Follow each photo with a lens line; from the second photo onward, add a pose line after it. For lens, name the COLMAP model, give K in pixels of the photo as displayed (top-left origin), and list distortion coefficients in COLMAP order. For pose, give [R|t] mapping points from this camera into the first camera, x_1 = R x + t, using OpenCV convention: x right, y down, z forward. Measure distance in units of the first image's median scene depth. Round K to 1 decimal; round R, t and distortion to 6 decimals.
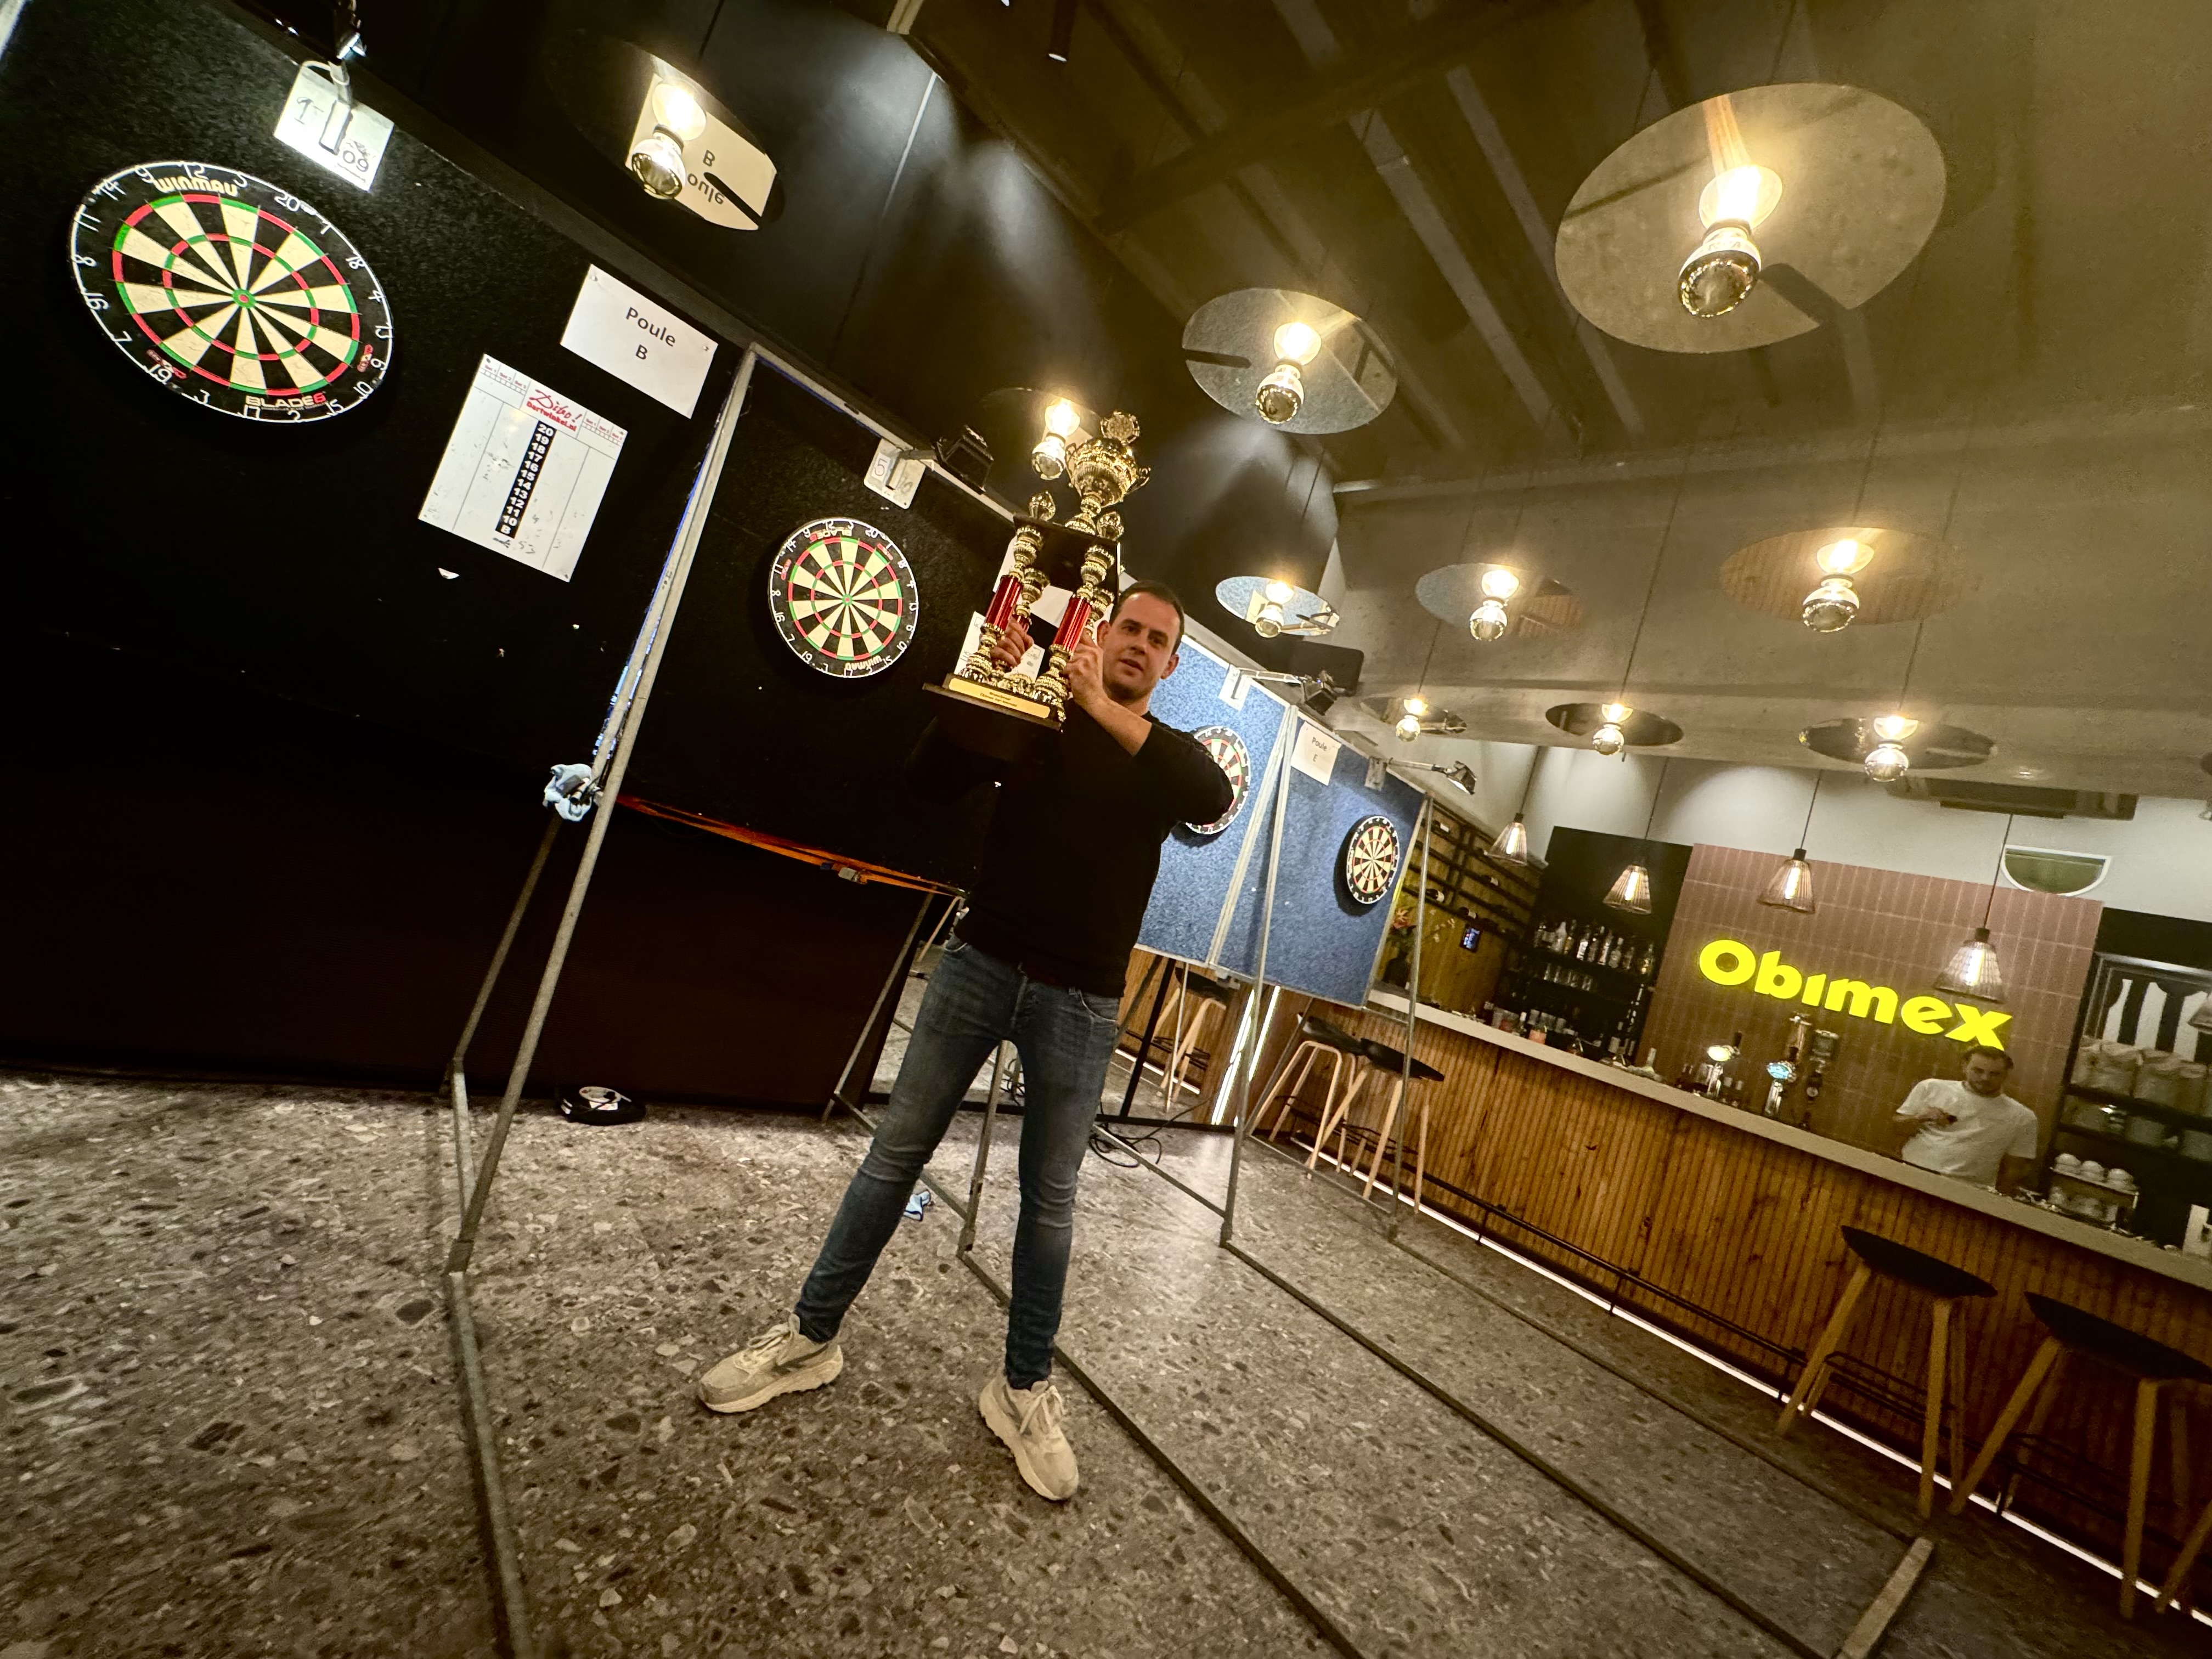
lens RADIAL K [[877.8, 0, 1106.9], [0, 877.8, 825.2], [0, 0, 1]] dist [-0.003999, 0.000524]
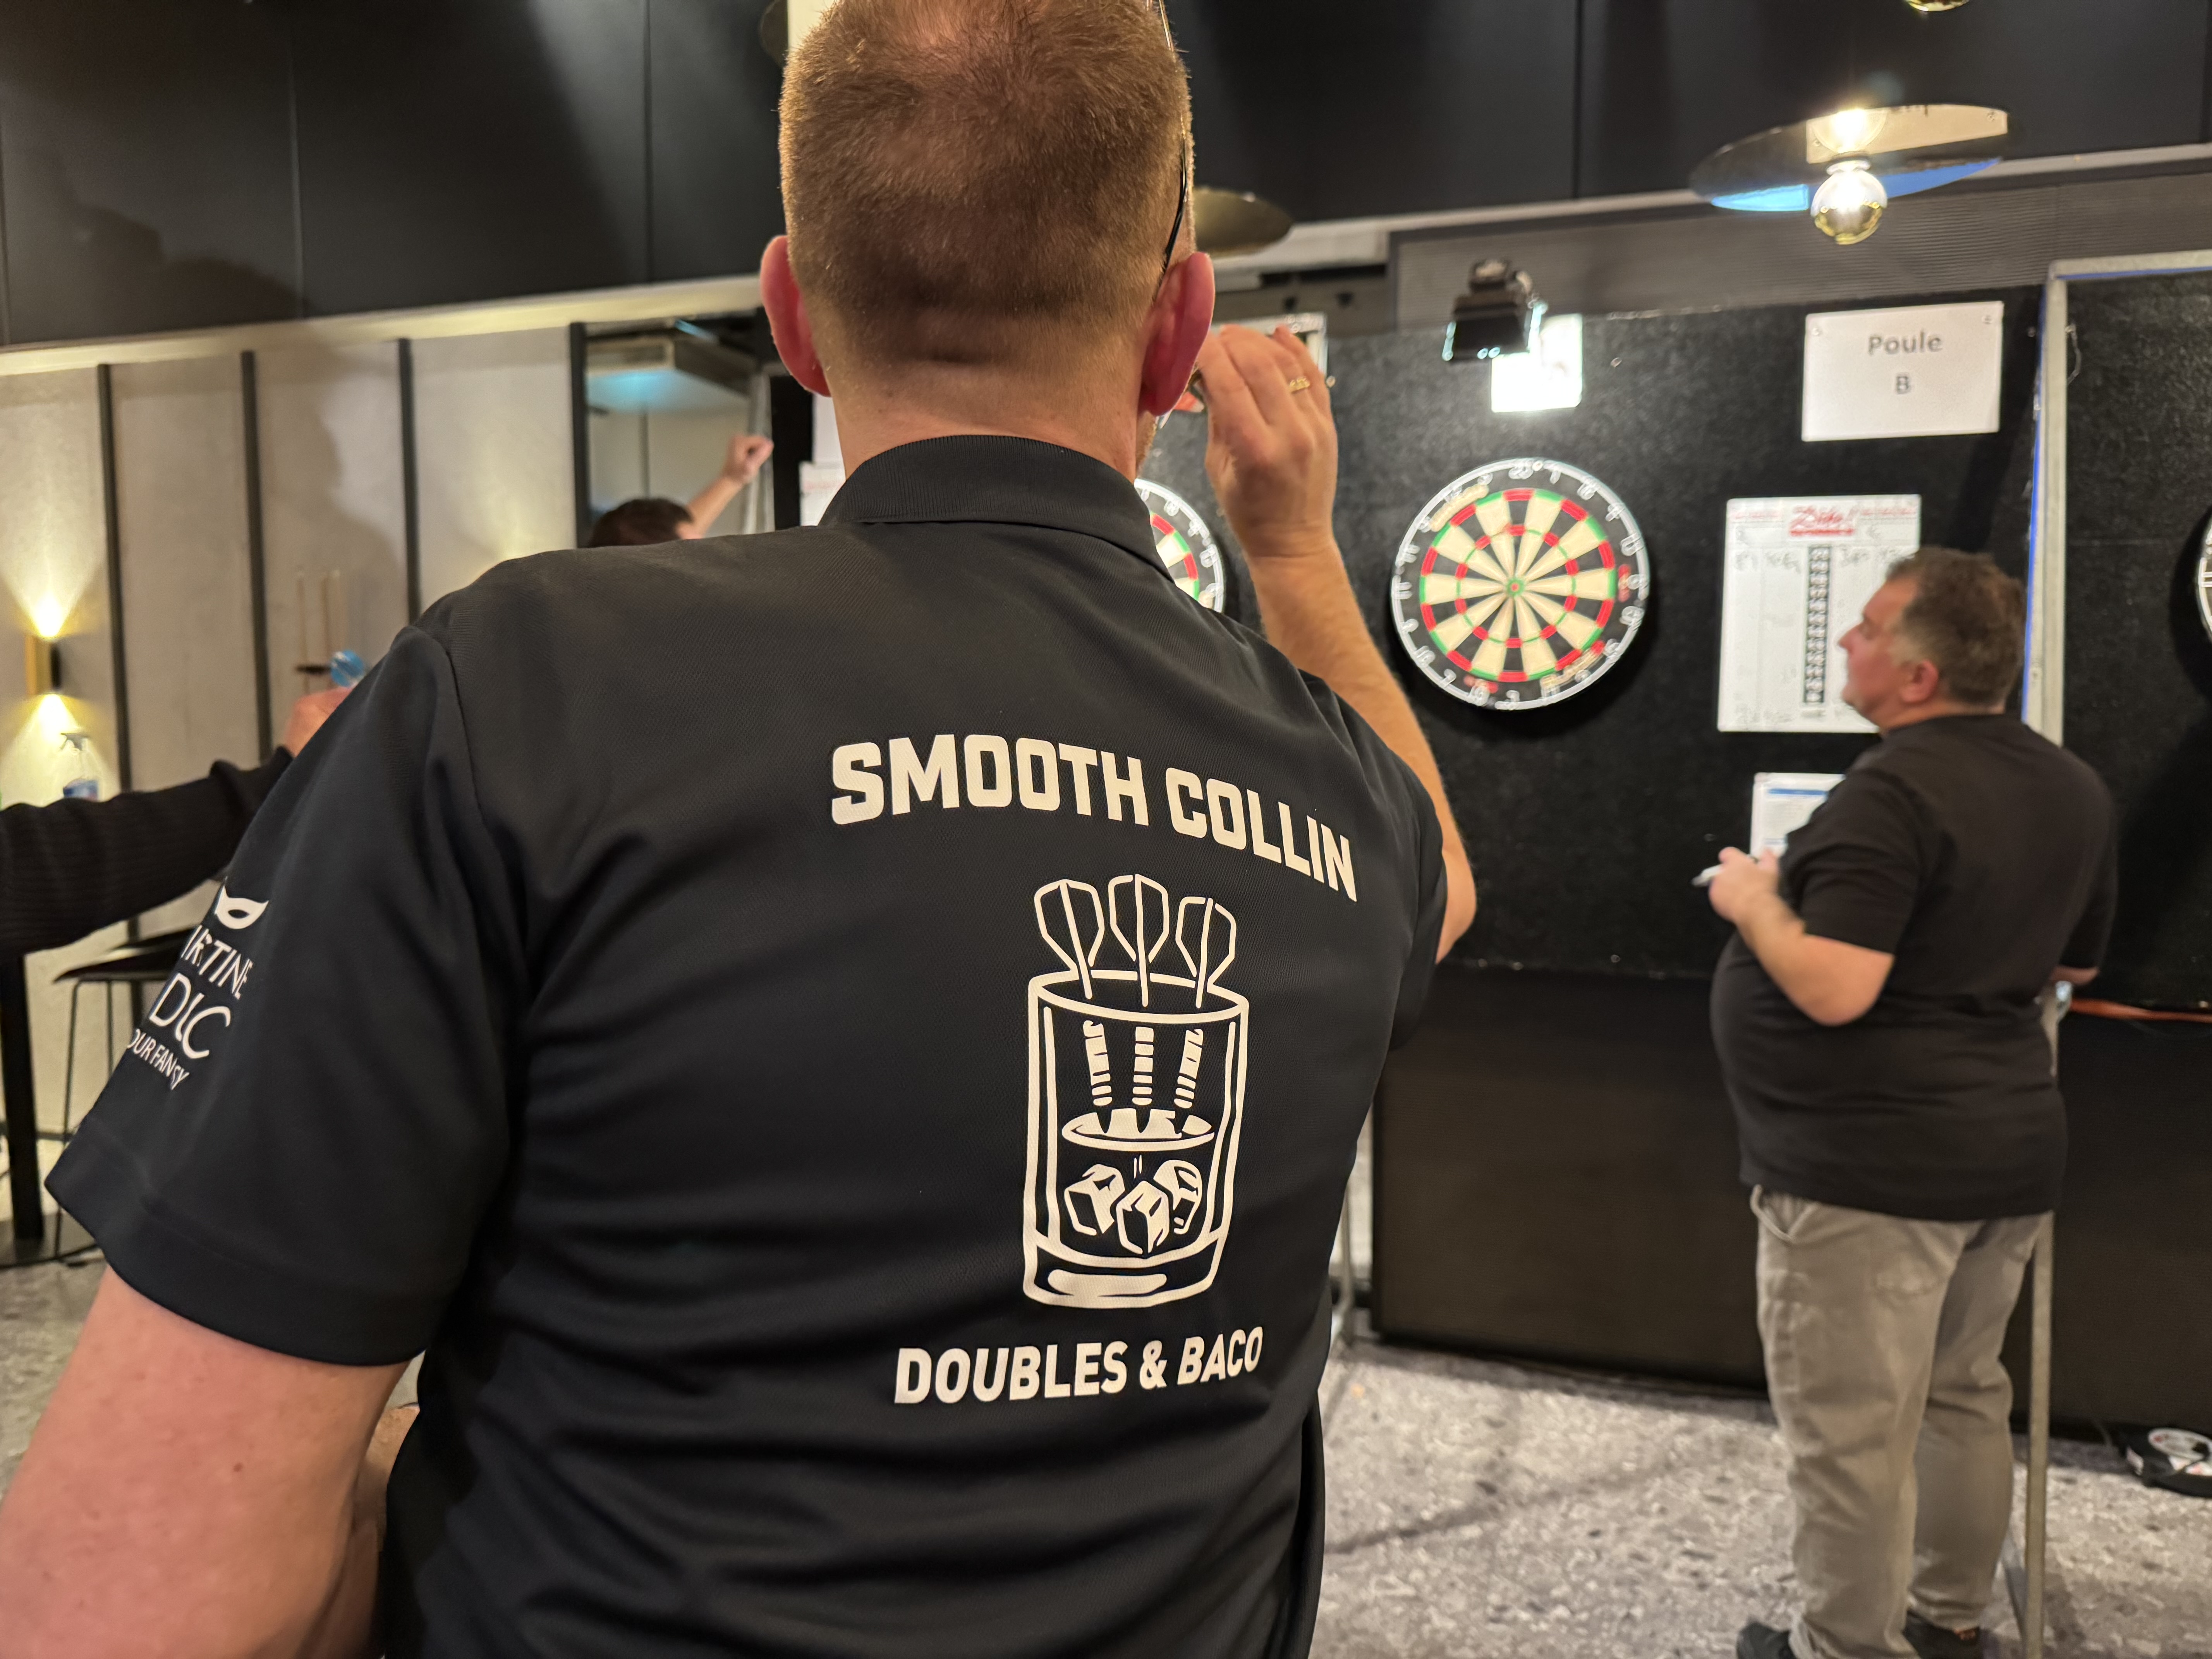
lens RADIAL K [[1593.1, 0, 1100.2], [0, 1593.1, 836.6], [0, 0, 1]] dist [-0.010665, -0.003323]
pose [[0.443870, -0.225628, -0.867220, 0.192757], [0.215436, 0.966266, -0.141131, -0.150741], [0.869808, -0.124187, 0.477505, -0.194748]]
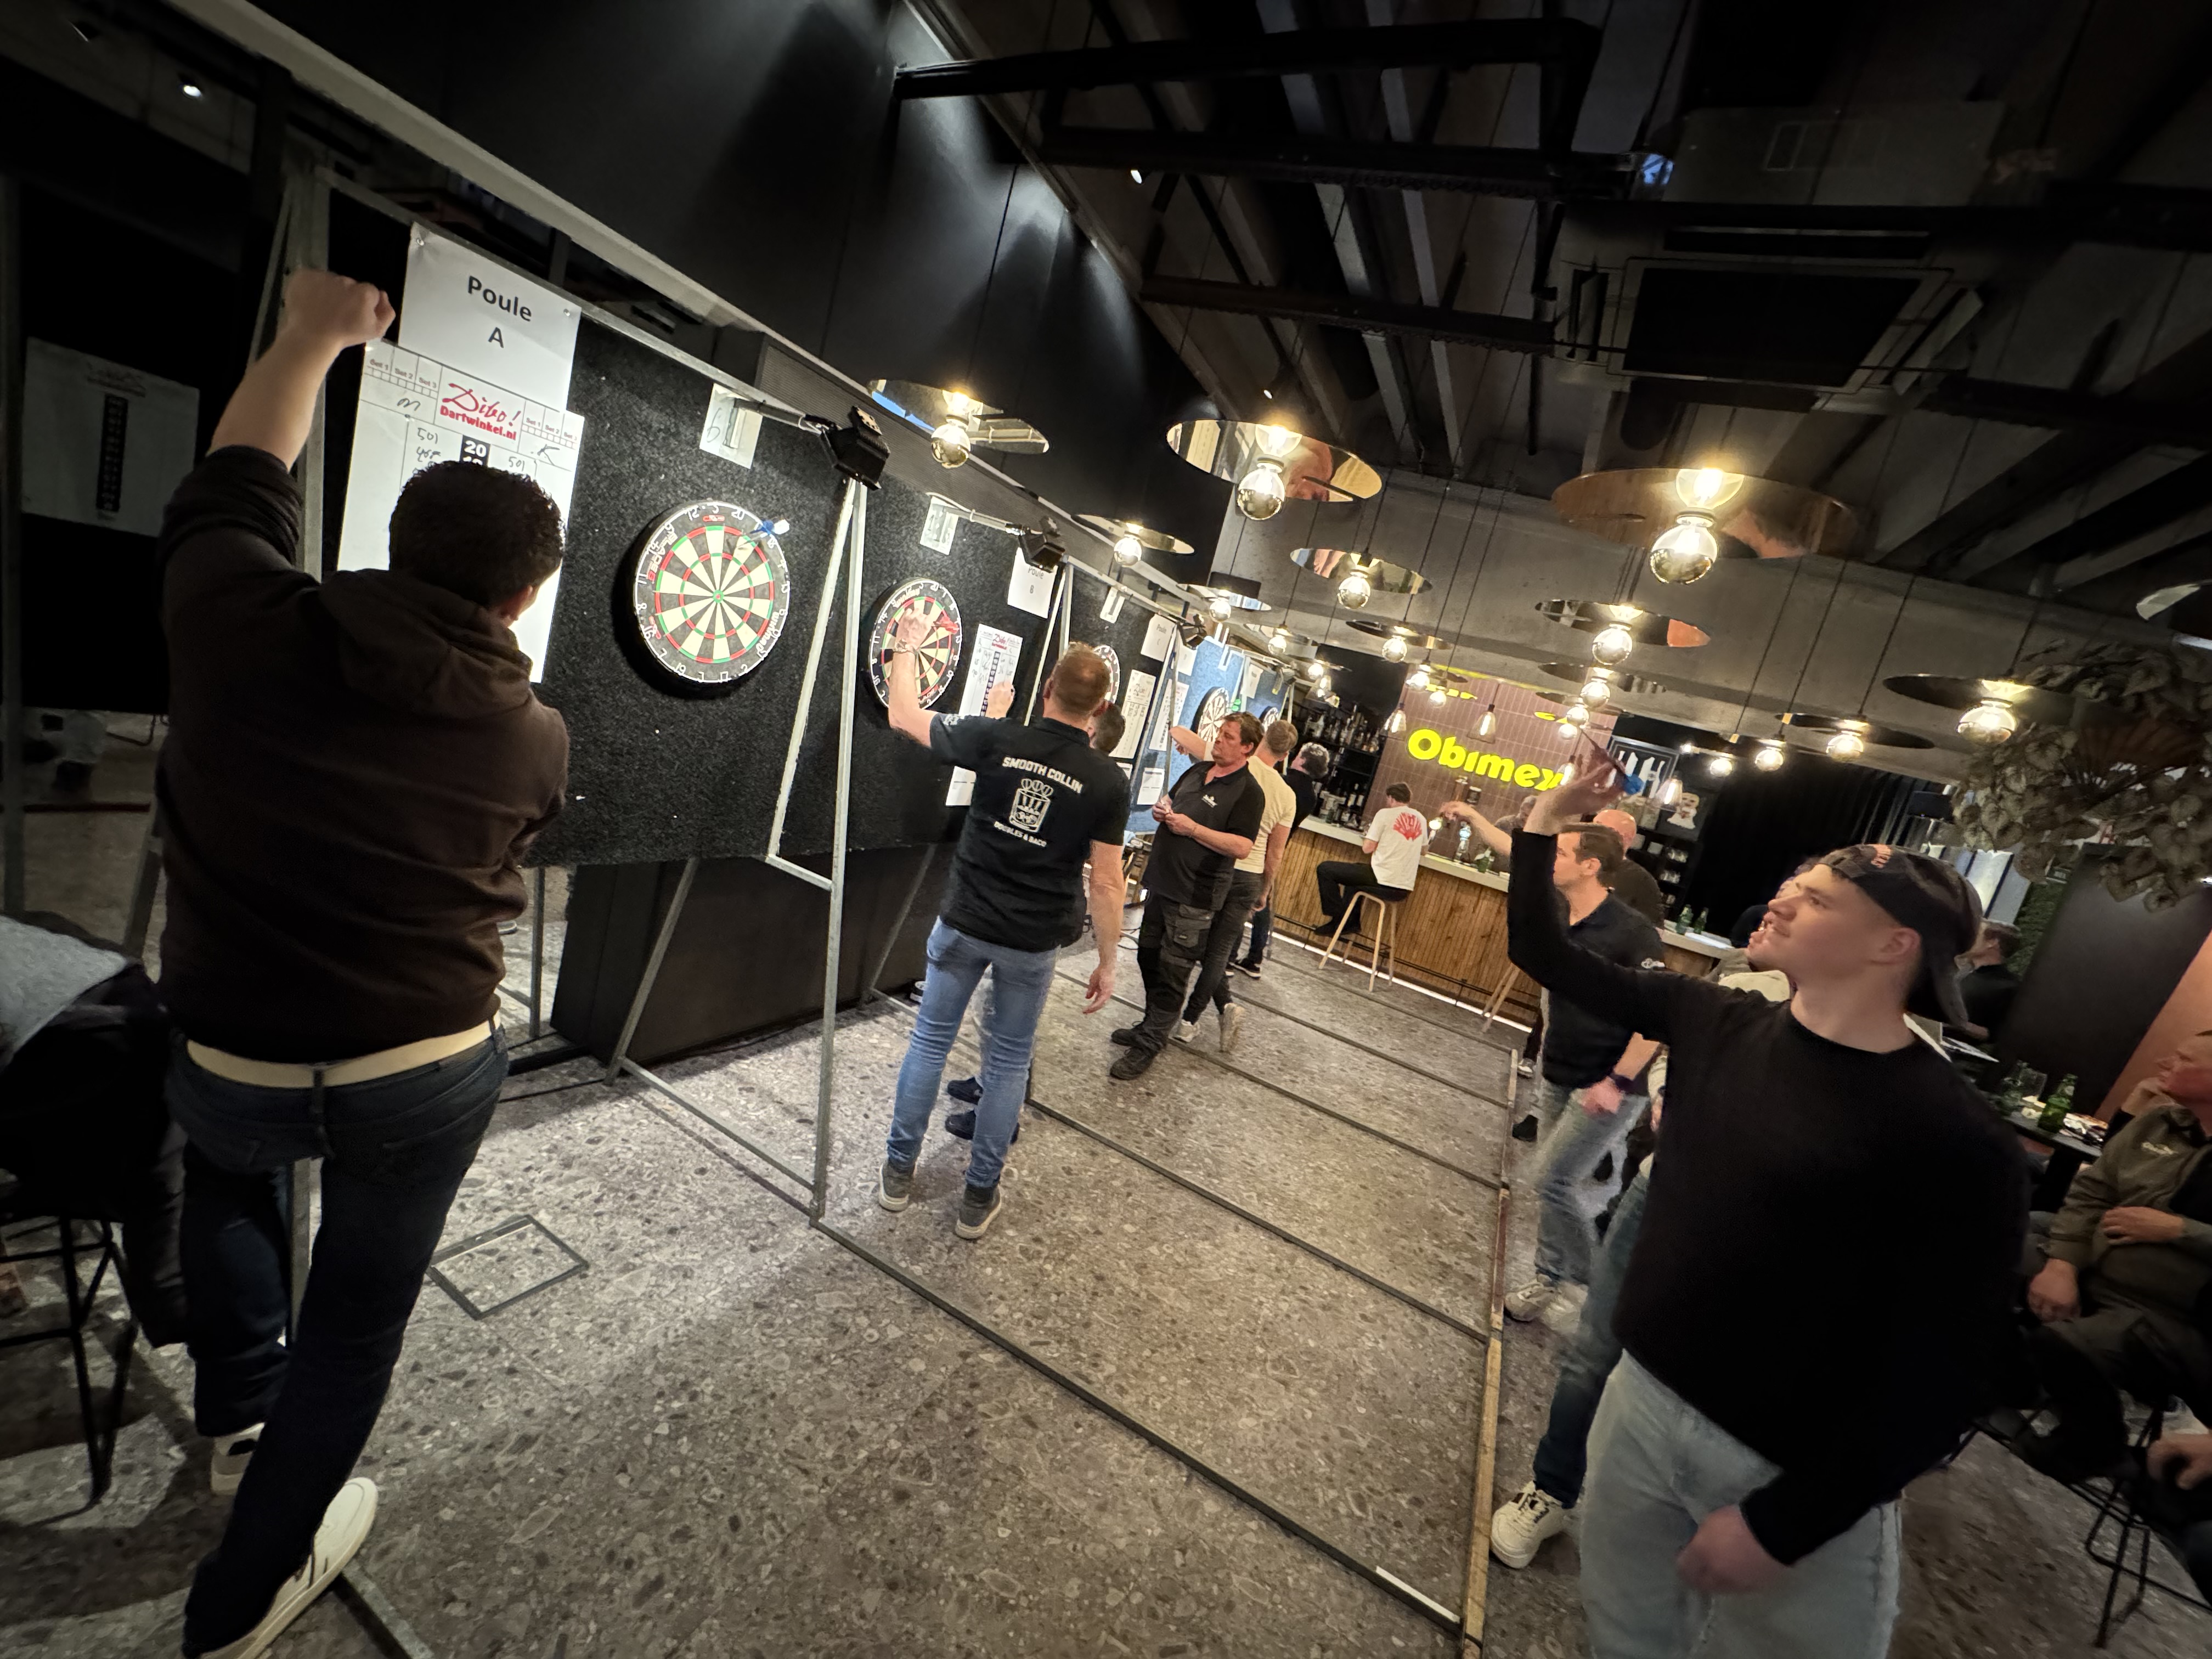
lens RADIAL K [[877.8, 0, 1106.9], [0, 877.8, 825.2], [0, 0, 1]] dist [-0.003999, 0.000524]
pose [[0.937726, -0.118015, 0.326716, -0.966675], [0.002312, 0.942622, 0.333855, -0.661927], [-0.347369, -0.312309, 0.884193, -0.593873]]
